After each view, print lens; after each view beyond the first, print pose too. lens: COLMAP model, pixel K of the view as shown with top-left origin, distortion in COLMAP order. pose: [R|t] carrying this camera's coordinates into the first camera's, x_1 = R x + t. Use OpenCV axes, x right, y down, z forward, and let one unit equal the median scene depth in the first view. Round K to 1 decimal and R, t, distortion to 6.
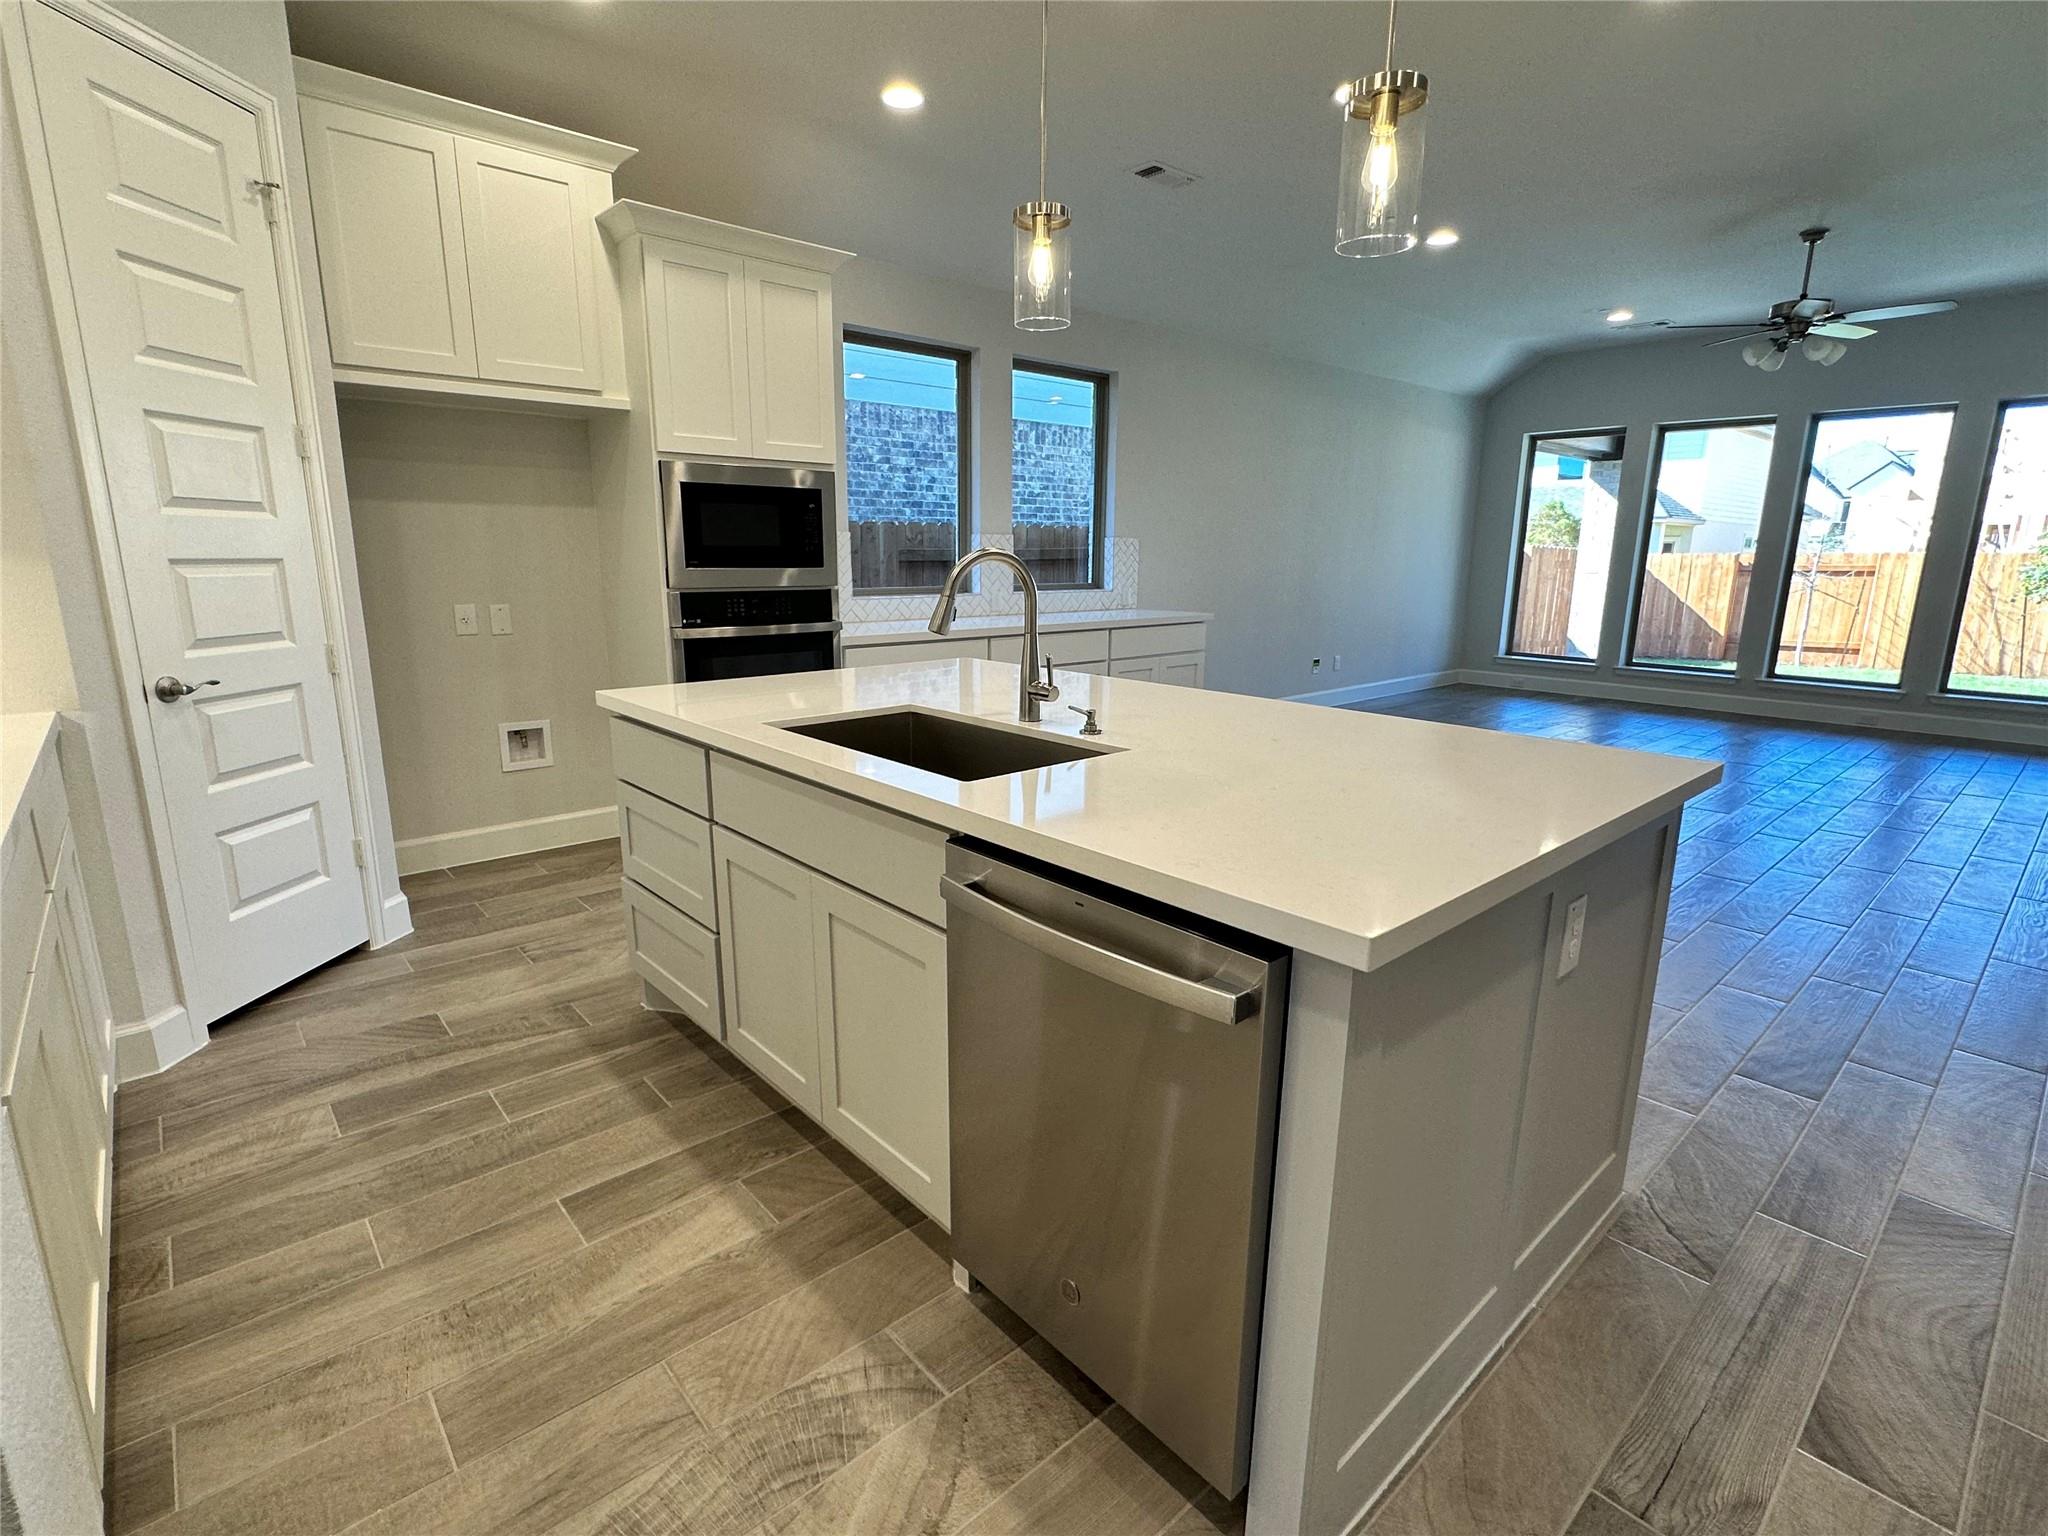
lens RADIAL K [[985.3, 0, 1025.6], [0, 985.3, 762.6], [0, 0, 1]] dist [0.009094, -0.002549]
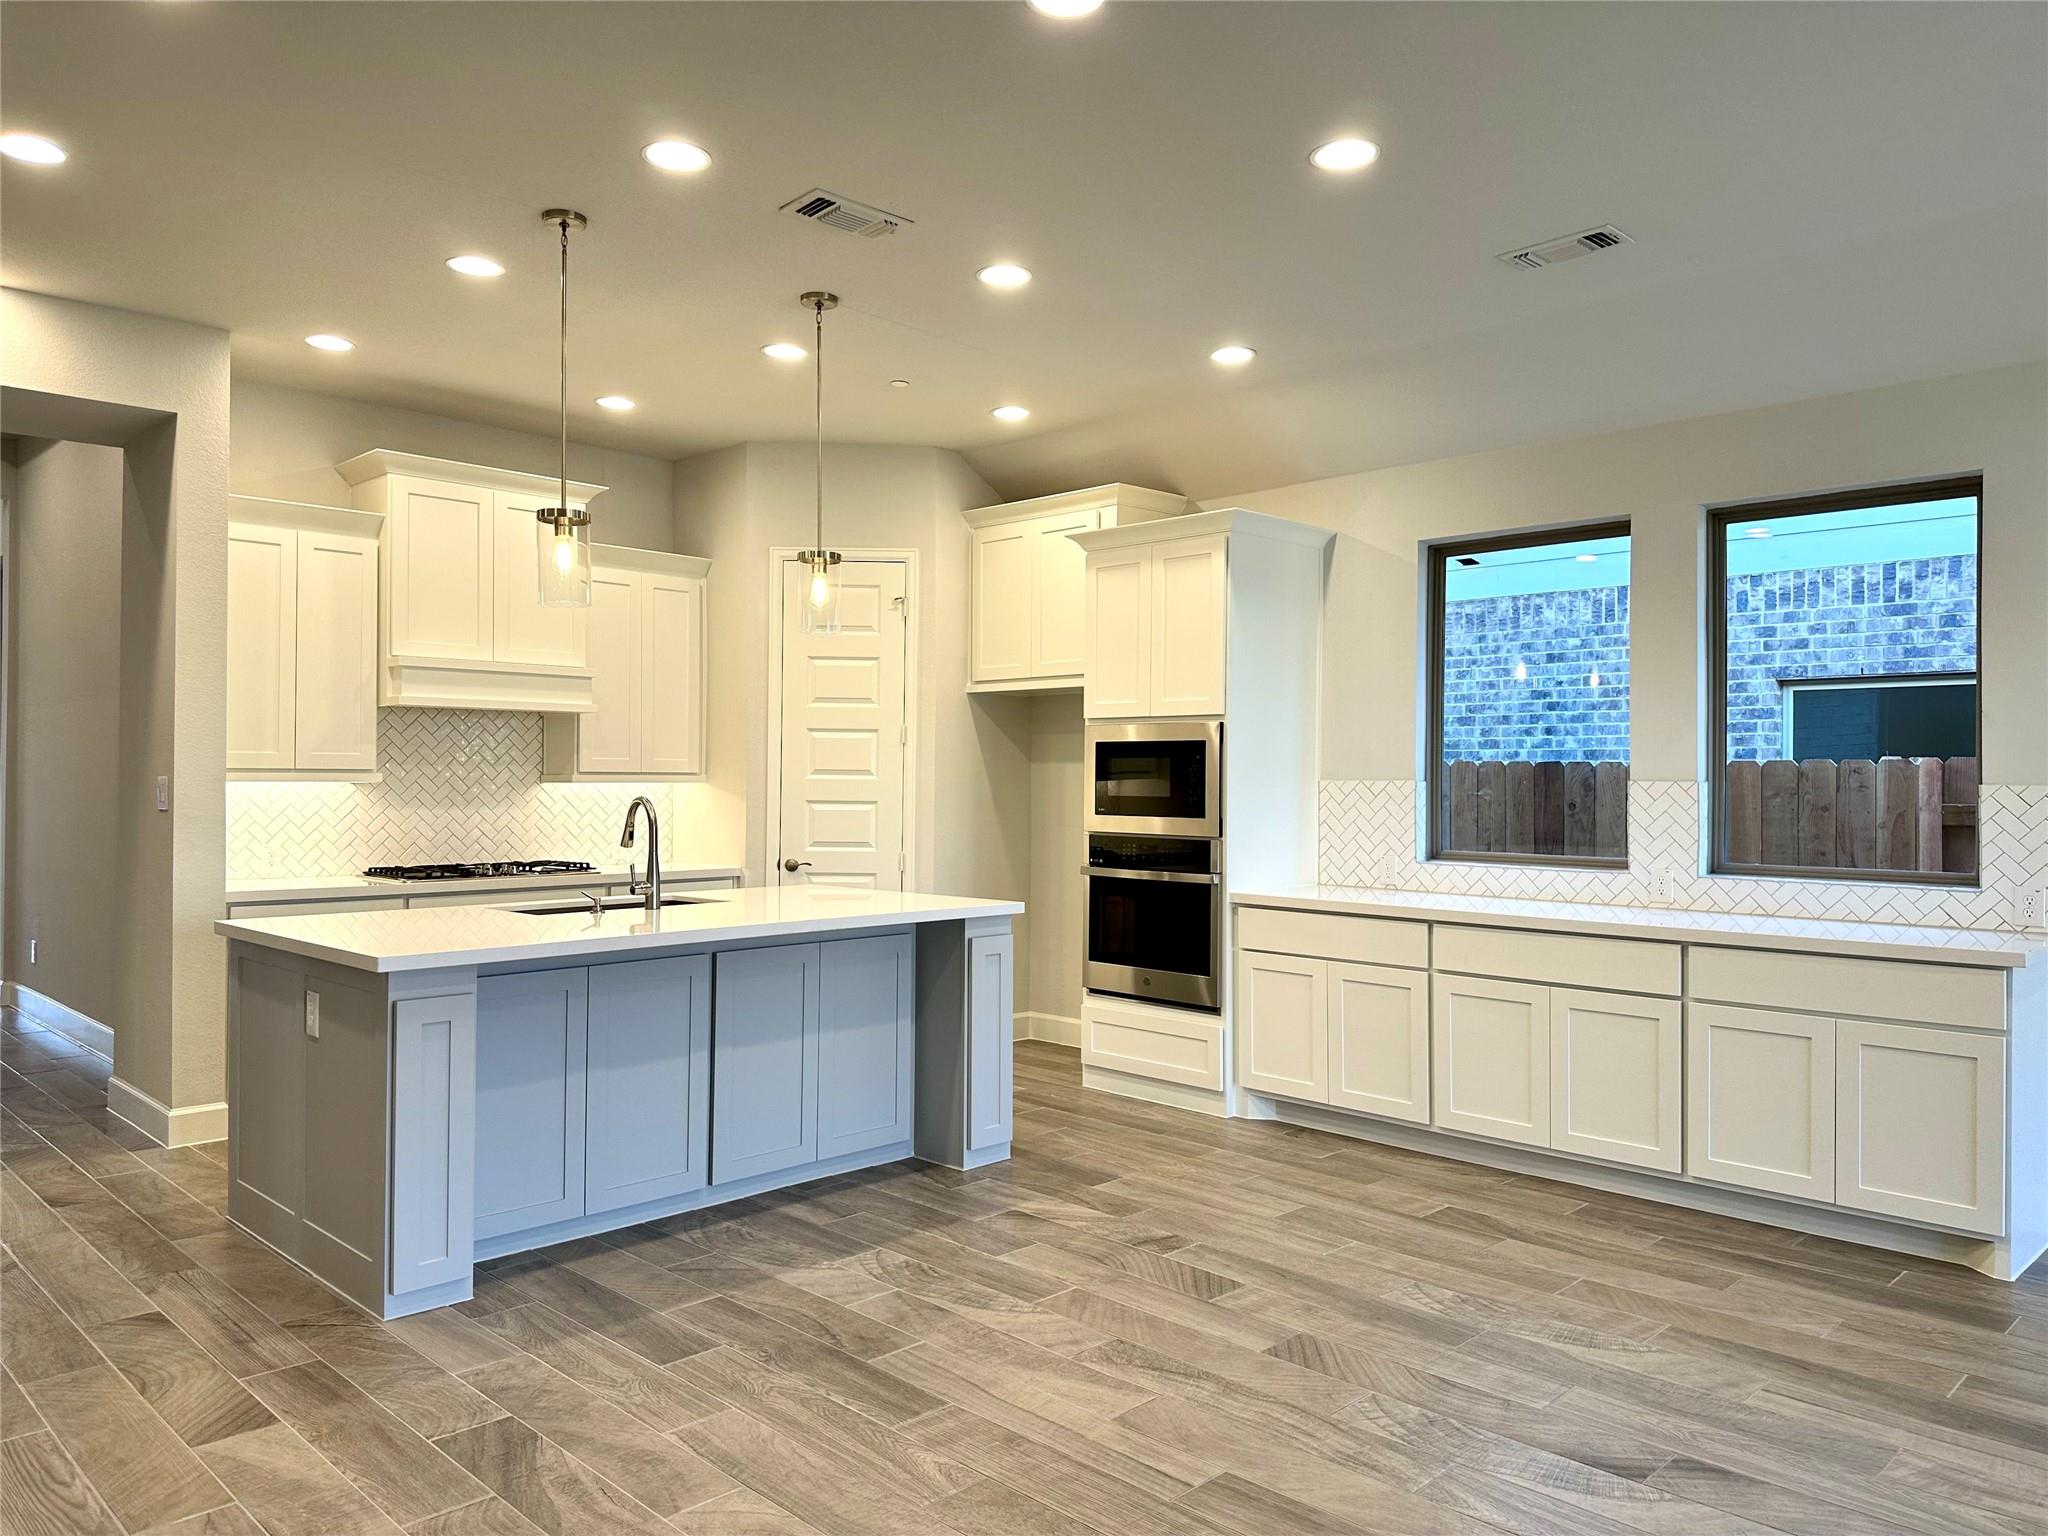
lens RADIAL K [[1432.2, 0, 1038.3], [0, 1432.2, 757.6], [0, 0, 1]] dist [0.019522, -0.011176]
pose [[0.070034, -0.015583, -0.997423, 1.871940], [-0.217103, 0.975672, -0.030487, -0.281417], [0.973633, 0.218679, 0.064947, 1.161425]]
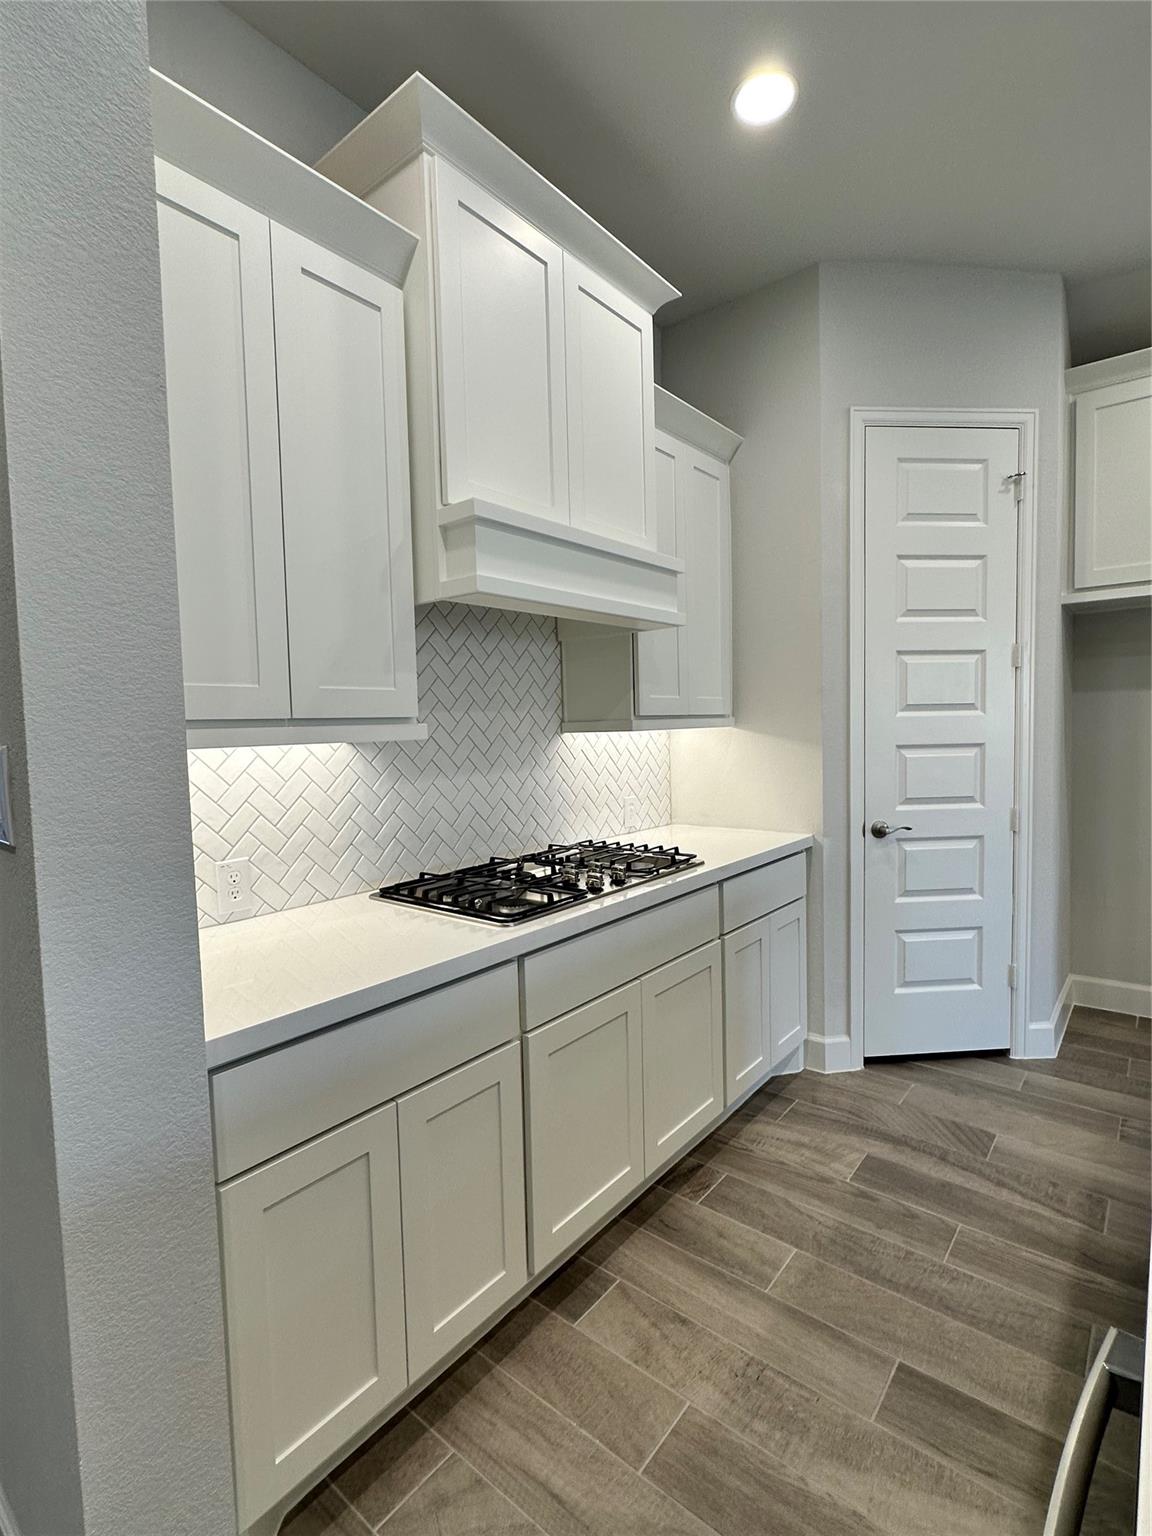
lens RADIAL K [[739.0, 0, 564.8], [0, 739.0, 762.4], [0, 0, 1]] dist [0.009094, -0.002549]
pose [[0.157423, 0.039643, -0.986735, 0.165244], [-0.183031, 0.983053, 0.010294, -0.091759], [0.970421, 0.178983, 0.162011, 0.305285]]
